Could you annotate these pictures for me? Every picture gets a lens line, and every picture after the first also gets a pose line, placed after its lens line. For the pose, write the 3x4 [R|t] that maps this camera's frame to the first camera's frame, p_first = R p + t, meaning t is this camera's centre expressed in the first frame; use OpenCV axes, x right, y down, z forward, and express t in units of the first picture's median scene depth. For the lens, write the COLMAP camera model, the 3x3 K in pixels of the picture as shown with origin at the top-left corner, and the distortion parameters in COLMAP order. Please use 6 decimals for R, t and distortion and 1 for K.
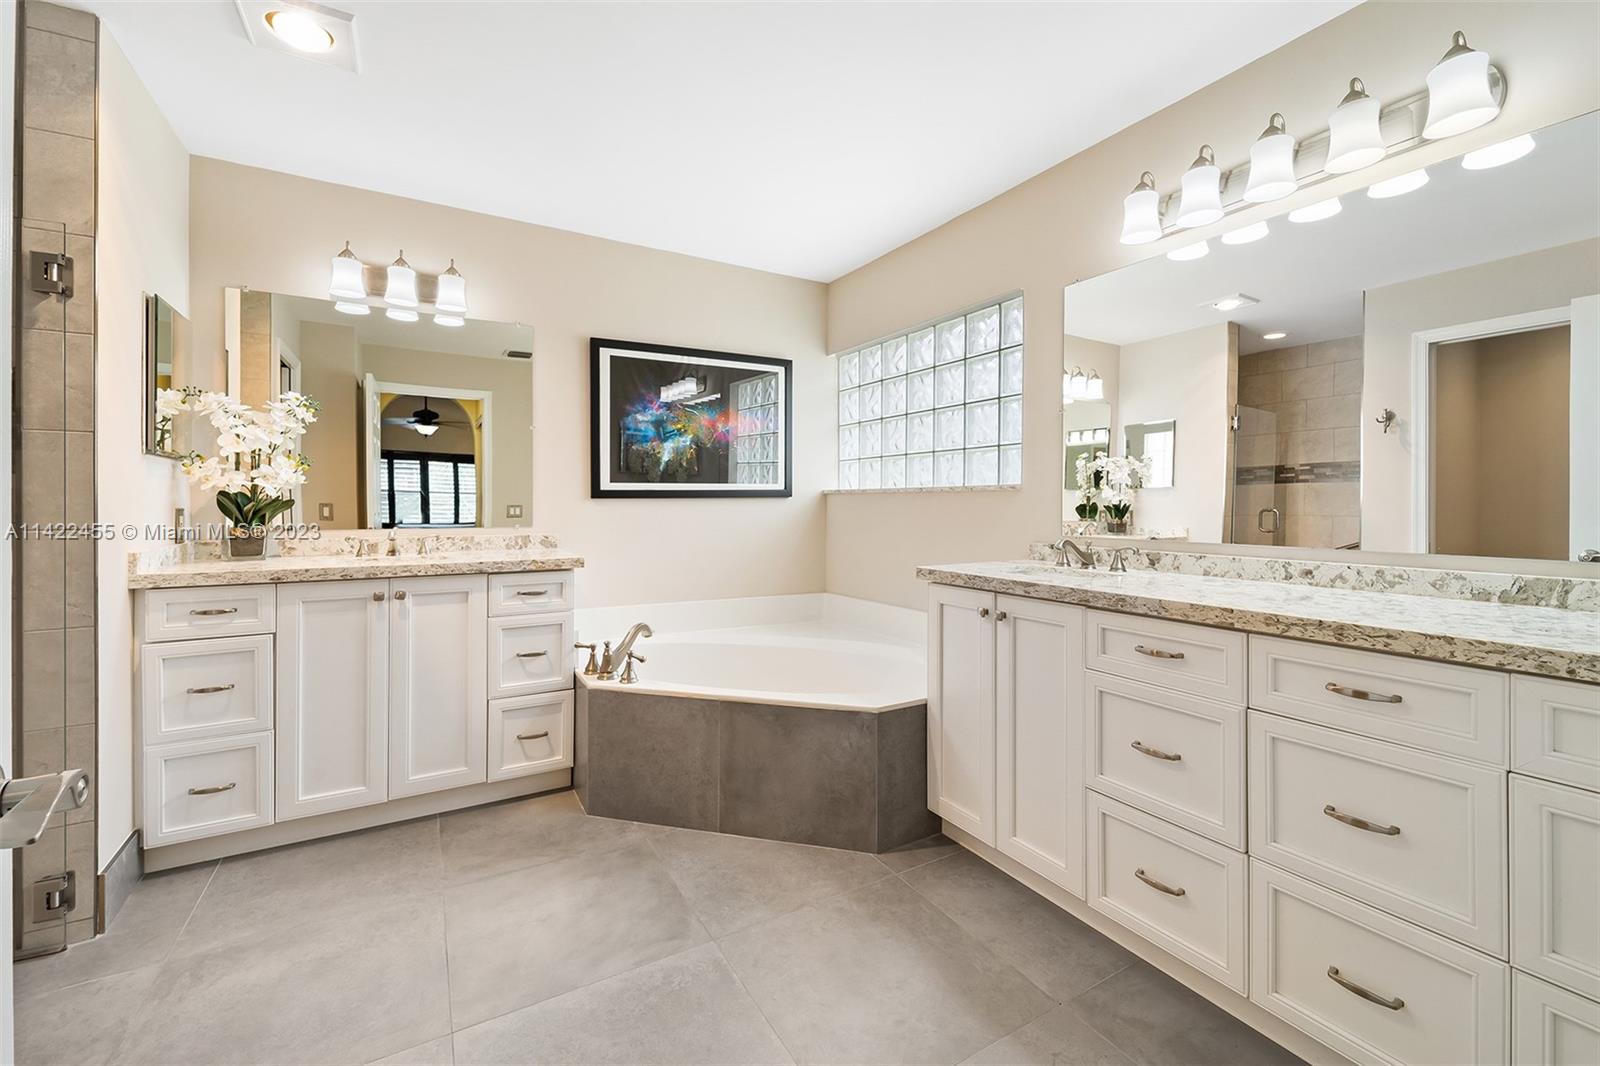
lens RADIAL K [[658.3, 0, 799.7], [0, 658.3, 495.7], [0, 0, 1]] dist [0.000215, -0.000181]
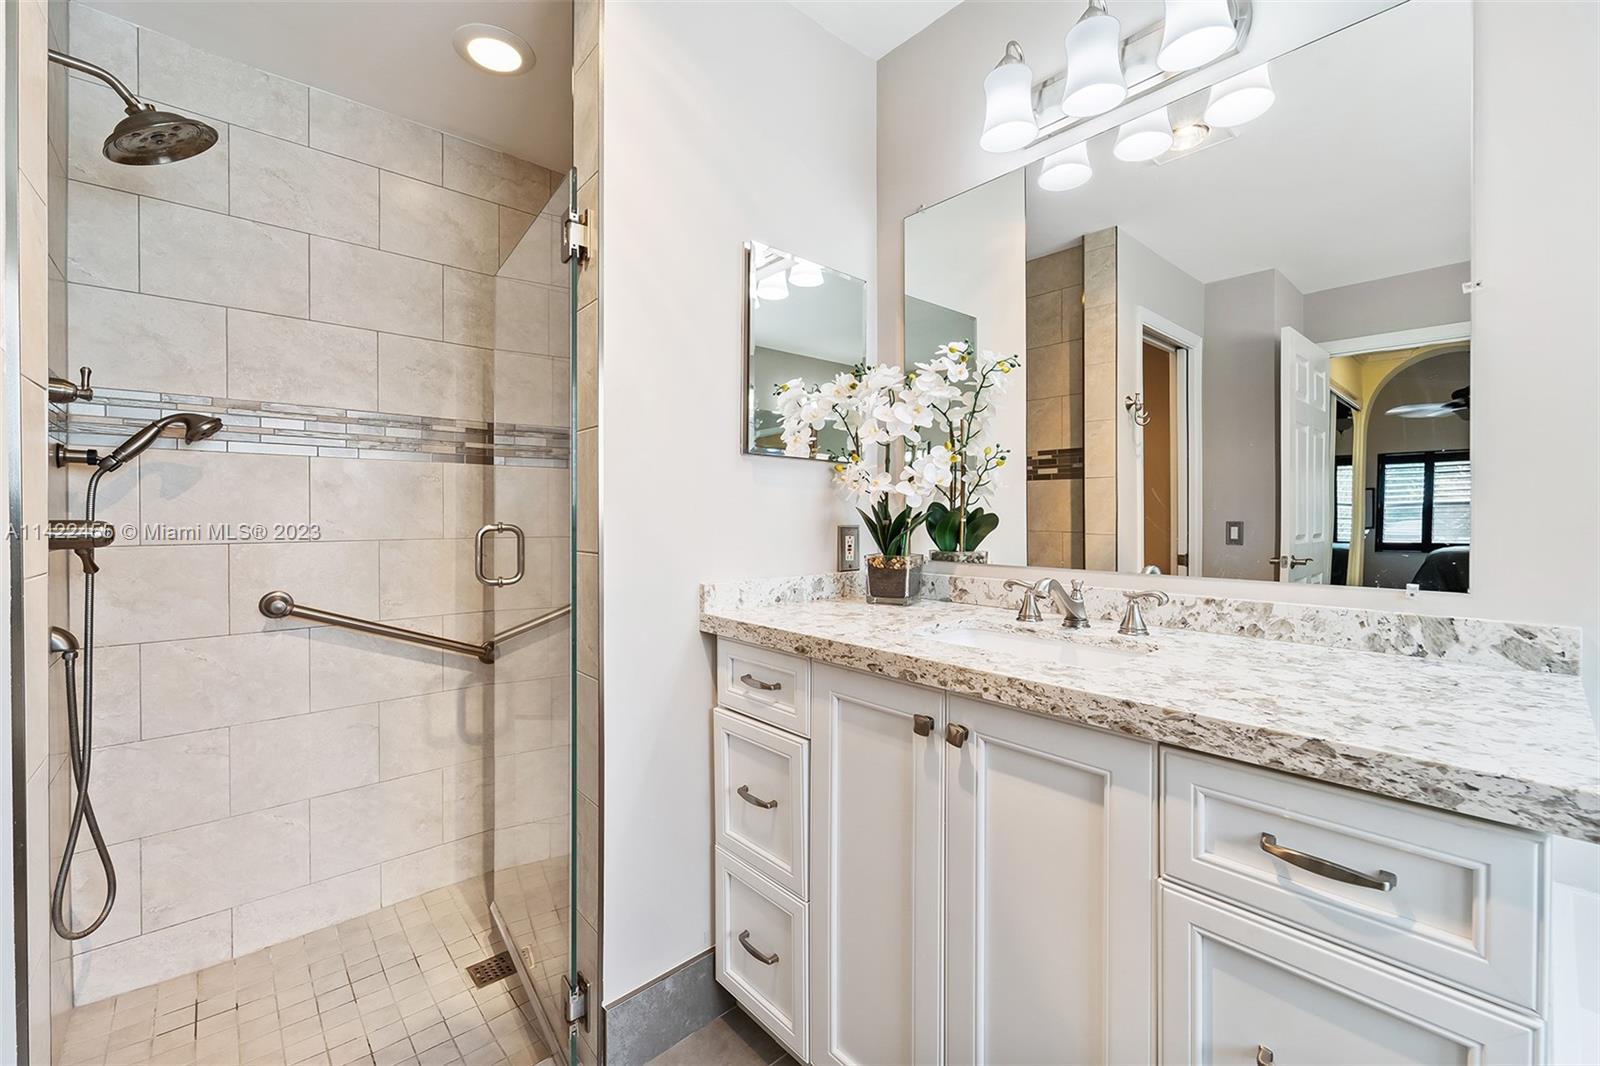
lens RADIAL K [[659.7, 0, 813.9], [0, 659.7, 531.0], [0, 0, 1]] dist [0.001110, 0.000052]
pose [[0.212431, 0.017440, -0.977021, -0.217395], [0.008216, 0.999774, 0.019632, 0.010411], [0.977142, -0.012197, 0.212239, 0.843940]]
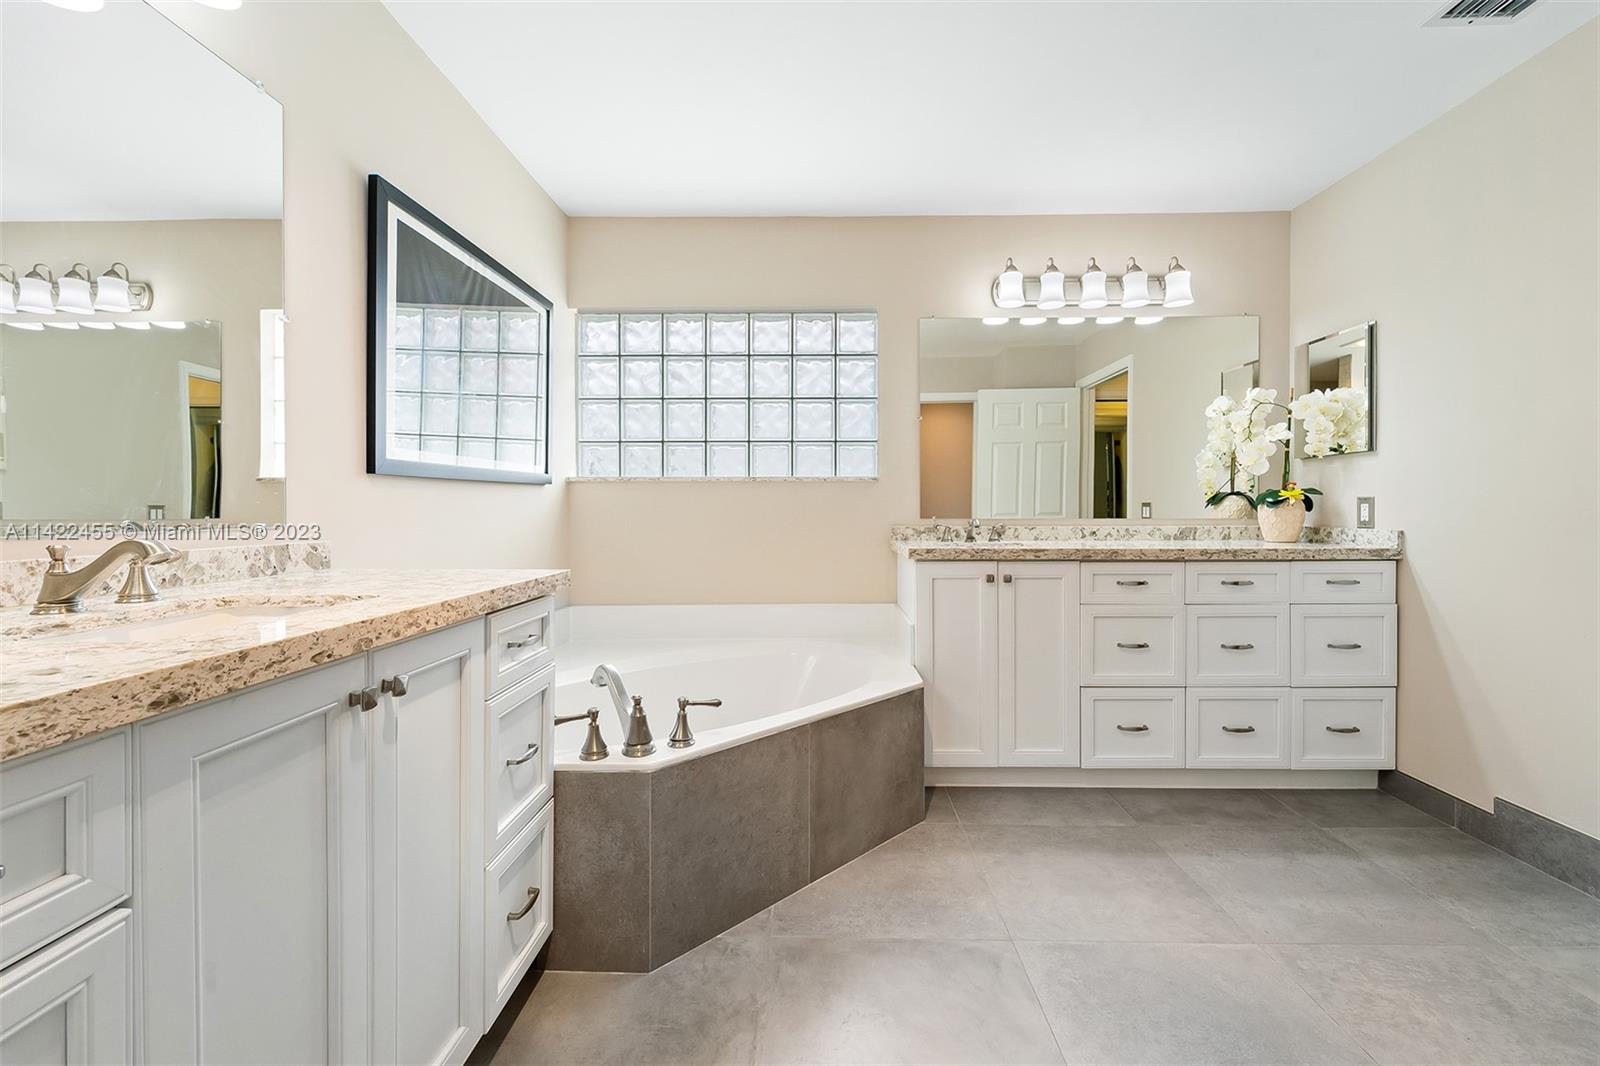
lens RADIAL K [[666.0, 0, 802.6], [0, 666.0, 508.7], [0, 0, 1]] dist [0.002282, -0.000029]
pose [[0.517376, -0.001167, 0.855757, -0.852092], [-0.007411, 0.999955, 0.005844, 0.038665], [-0.855726, -0.009366, 0.517344, 0.589548]]
